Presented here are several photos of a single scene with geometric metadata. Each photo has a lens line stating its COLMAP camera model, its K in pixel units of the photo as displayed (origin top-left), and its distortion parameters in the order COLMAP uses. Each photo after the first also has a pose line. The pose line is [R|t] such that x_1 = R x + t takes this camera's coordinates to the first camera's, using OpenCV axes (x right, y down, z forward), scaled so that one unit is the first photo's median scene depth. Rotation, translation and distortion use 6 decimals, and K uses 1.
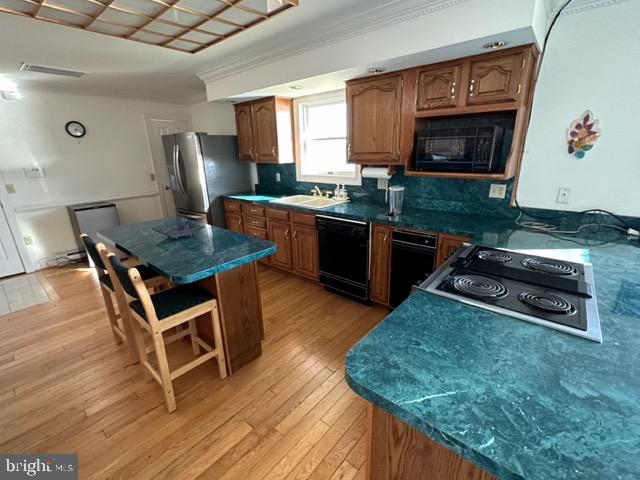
lens RADIAL K [[289.9, 0, 320.0], [0, 289.9, 240.0], [0, 0, 1]] dist [-0.004126, -0.000032]
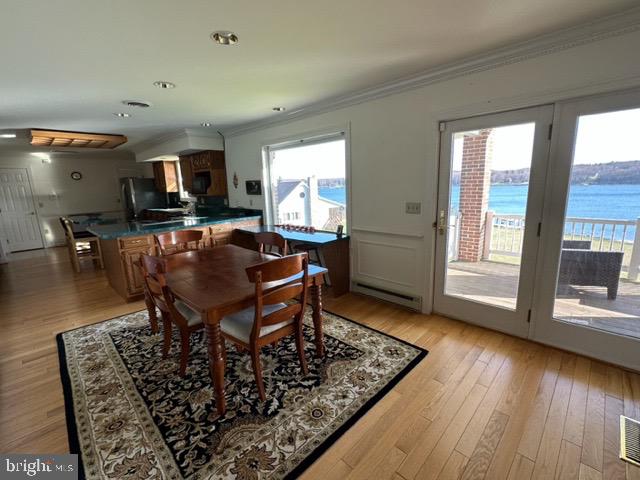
lens RADIAL K [[289.9, 0, 320.0], [0, 289.9, 240.0], [0, 0, 1]] dist [-0.004126, -0.000032]
pose [[0.997809, 0.006798, -0.065813, 1.056610], [-0.013773, 0.994258, -0.106119, 0.265278], [0.064714, 0.106793, 0.992173, -0.893007]]
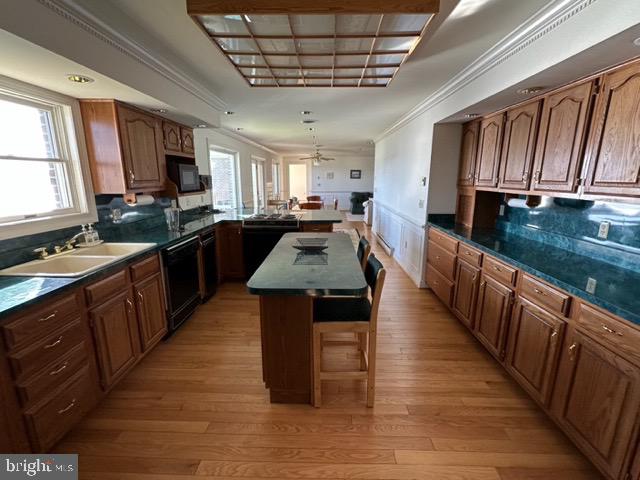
lens RADIAL K [[289.9, 0, 320.0], [0, 289.9, 240.0], [0, 0, 1]] dist [-0.004126, -0.000032]
pose [[-0.634337, -0.142542, 0.759802, -0.771217], [0.244262, 0.895545, 0.371935, -0.259253], [-0.733453, 0.421523, -0.533259, 0.896131]]
